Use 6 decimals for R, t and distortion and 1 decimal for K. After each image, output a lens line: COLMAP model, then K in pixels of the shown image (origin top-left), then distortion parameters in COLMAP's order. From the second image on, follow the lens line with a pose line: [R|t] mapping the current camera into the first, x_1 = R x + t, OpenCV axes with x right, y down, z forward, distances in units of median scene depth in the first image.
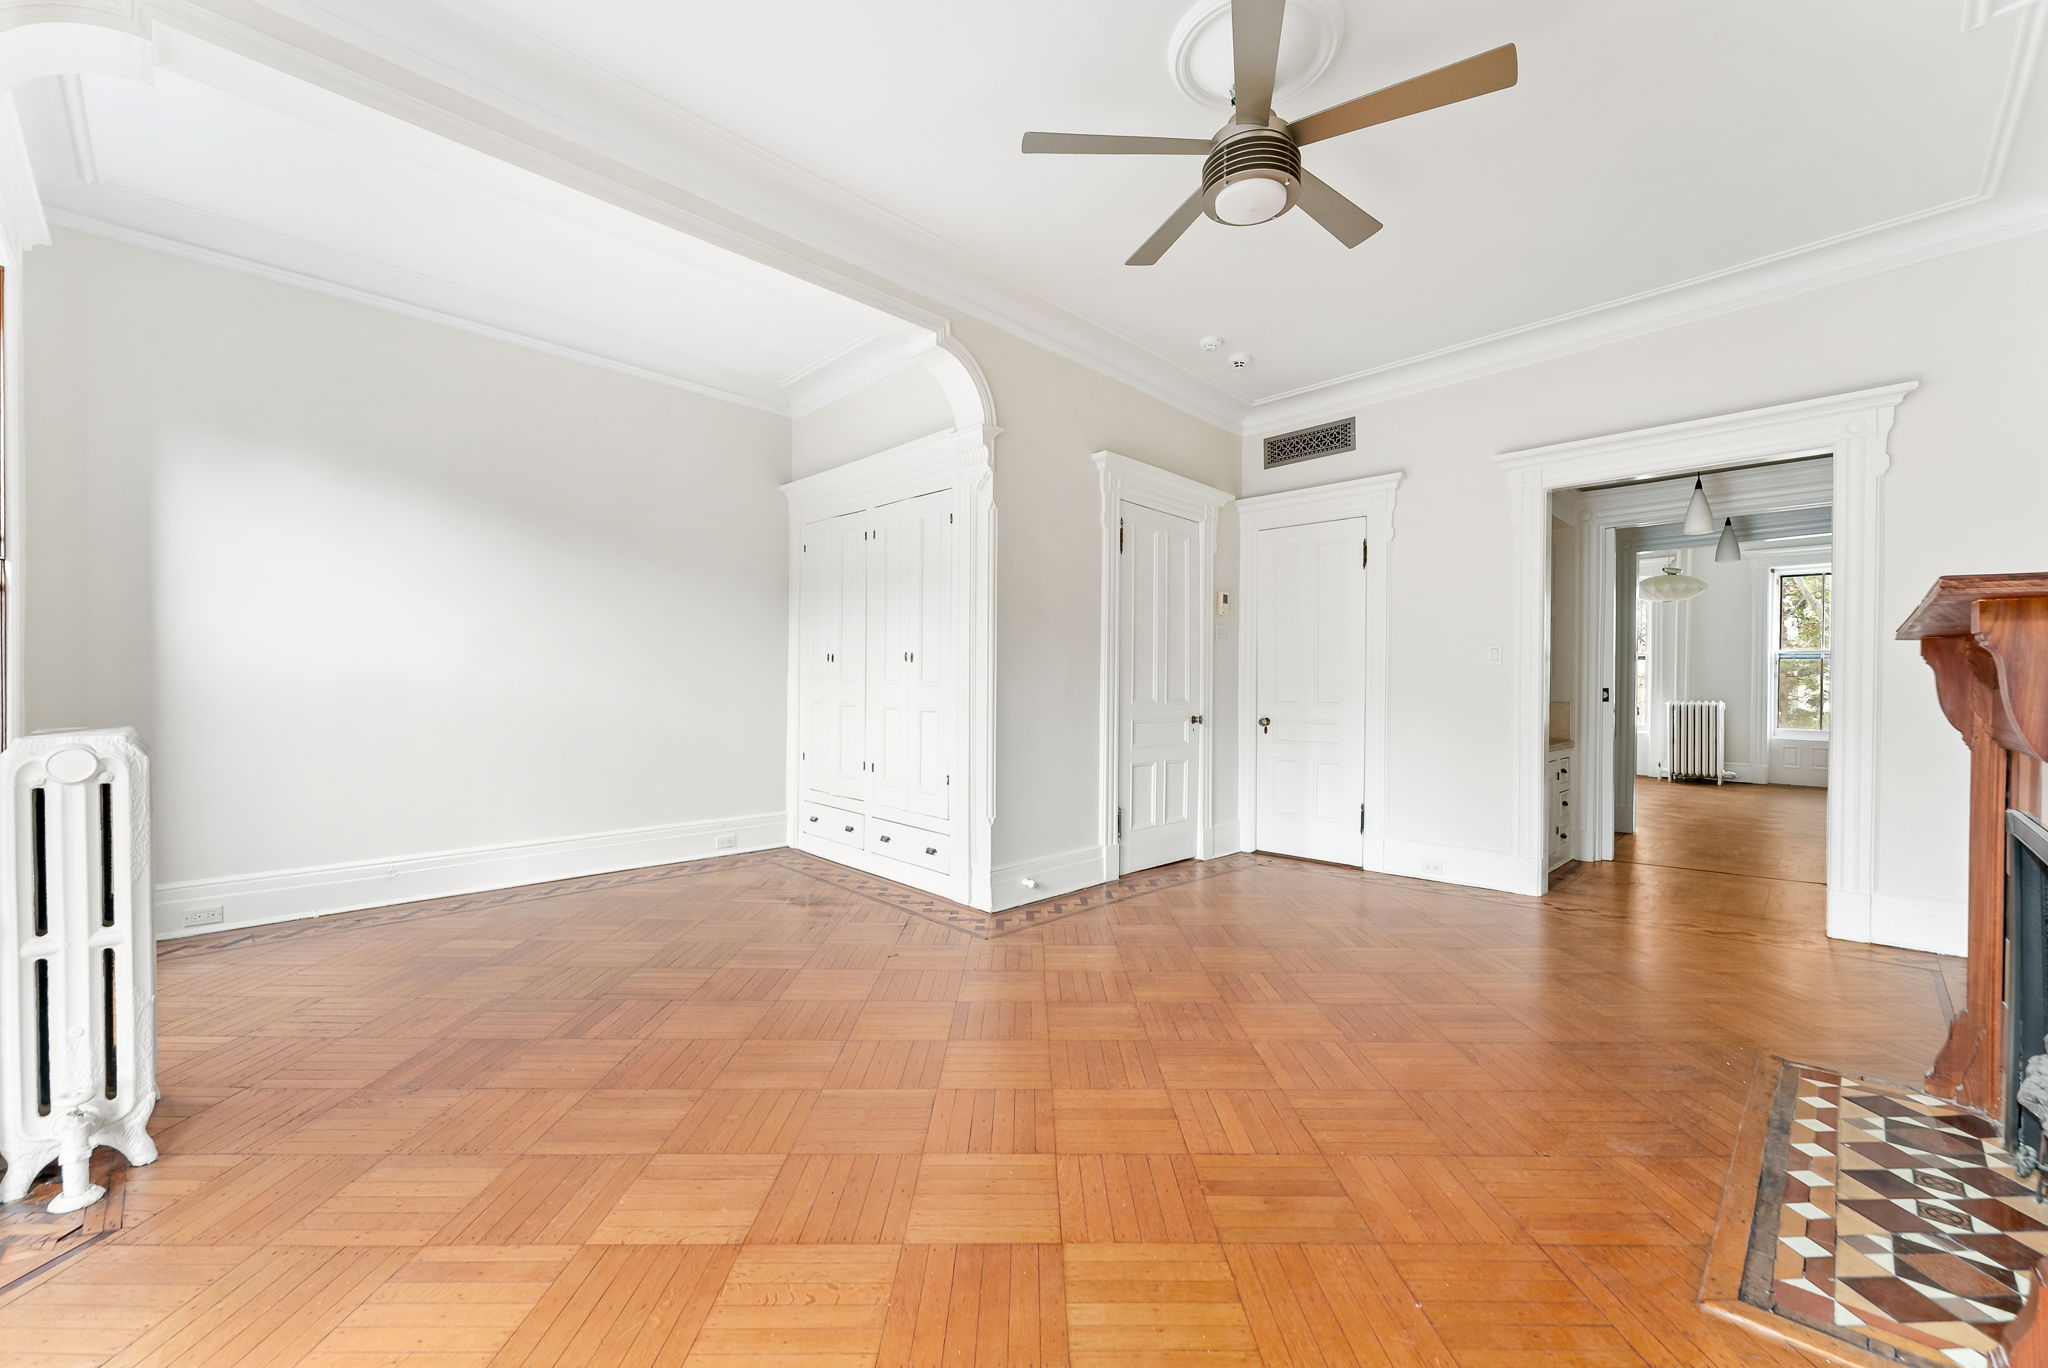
lens RADIAL K [[837.9, 0, 1023.2], [0, 837.9, 692.1], [0, 0, 1]] dist [-0.003045, -0.000341]
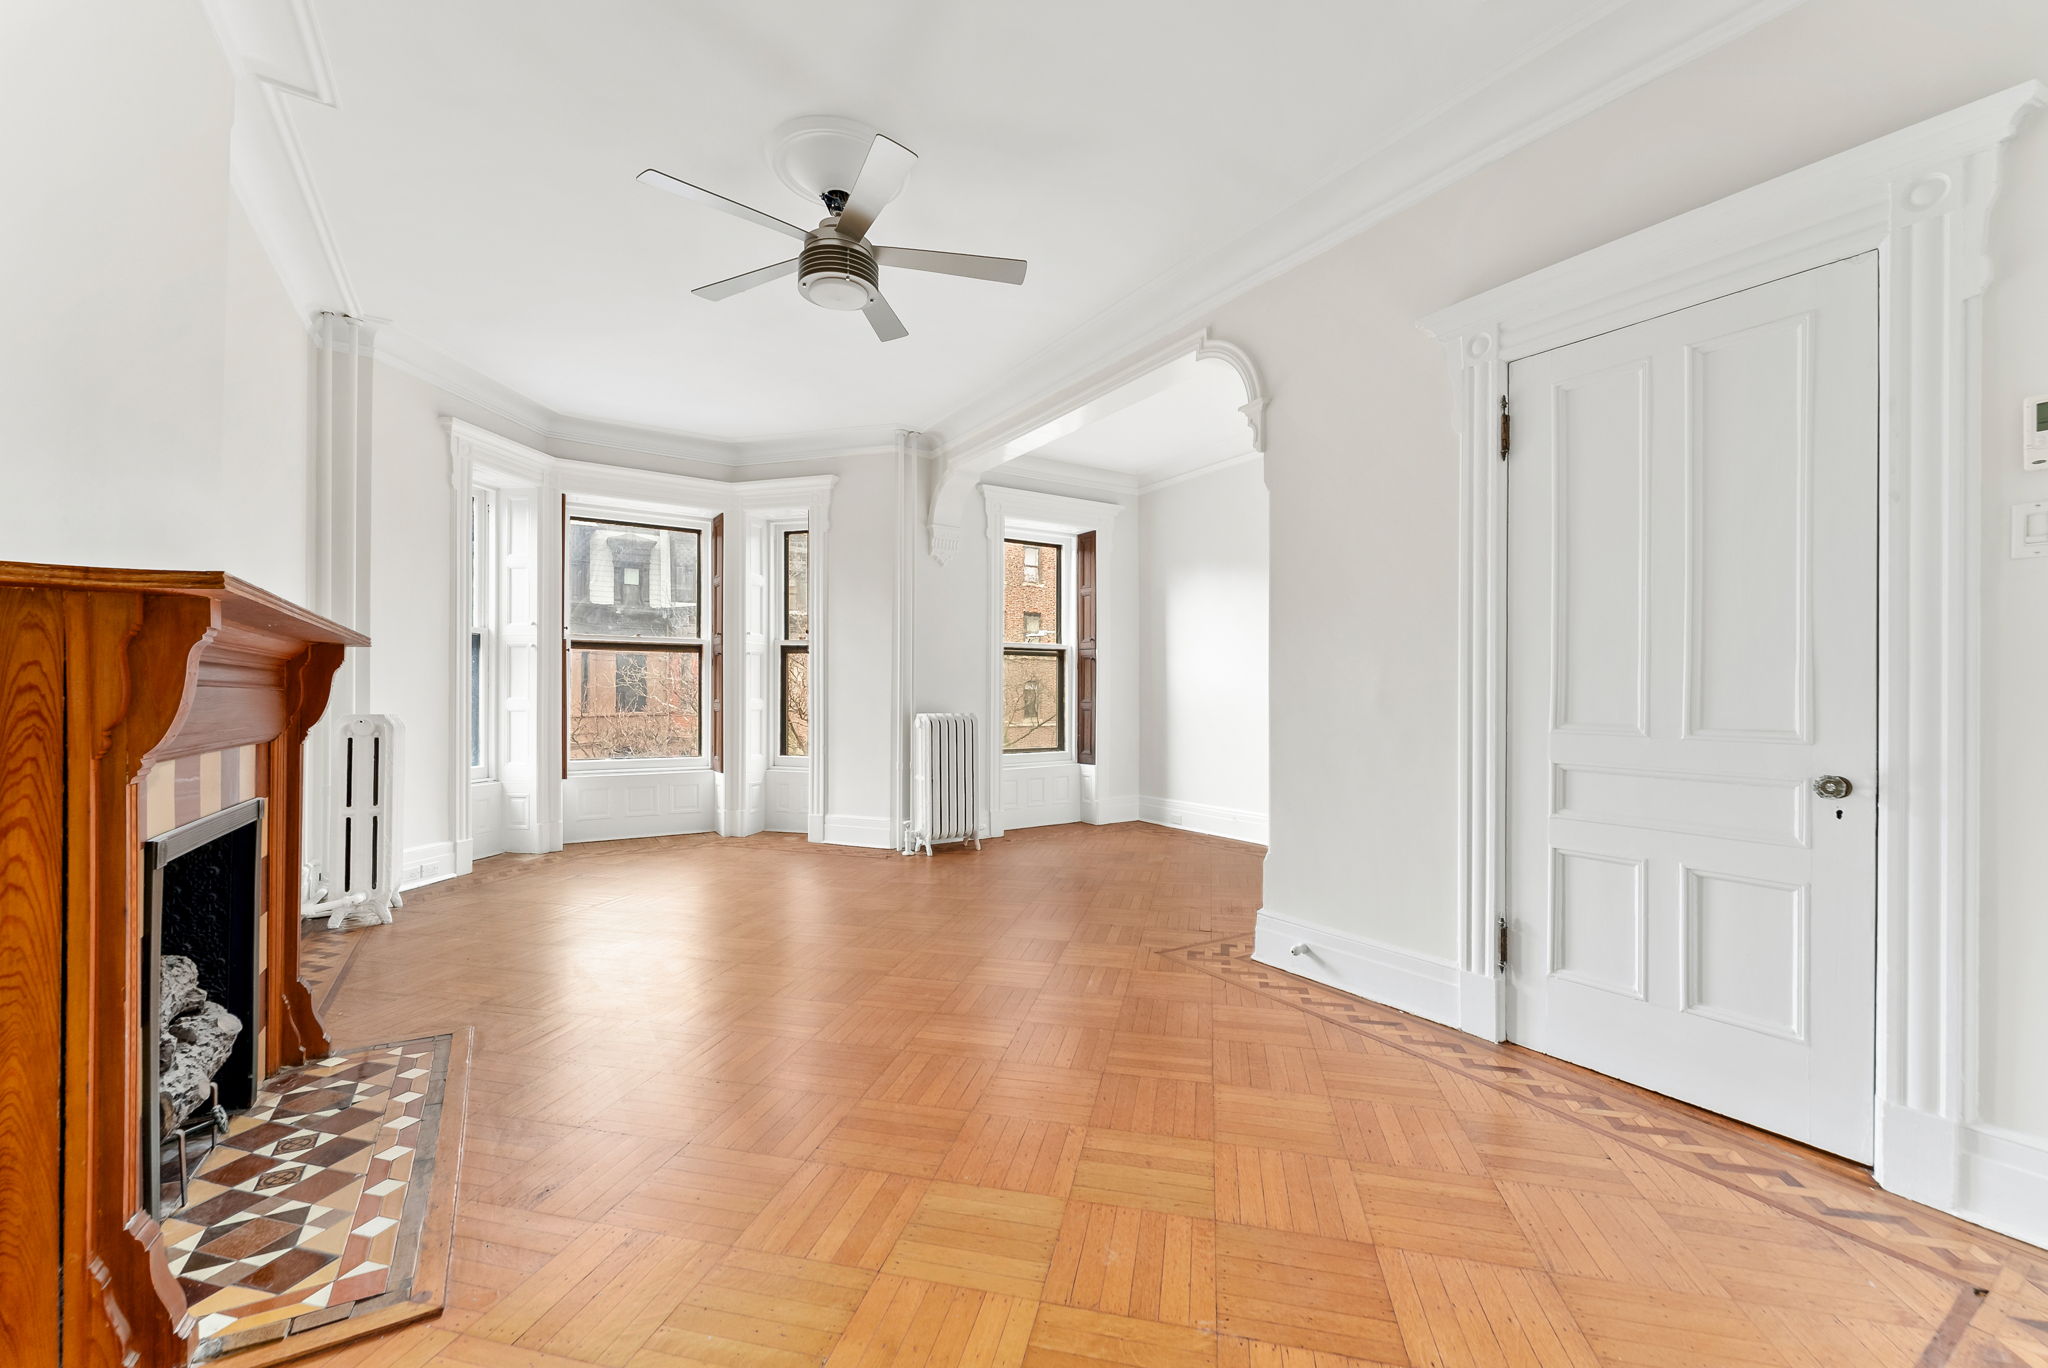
lens RADIAL K [[837.9, 0, 1025.0], [0, 837.9, 689.1], [0, 0, 1]] dist [-0.003045, -0.000341]
pose [[-0.234927, -0.011120, -0.971949, 1.750671], [-0.016648, 0.999834, -0.007415, -0.009212], [0.971870, 0.014439, -0.235073, 1.964379]]
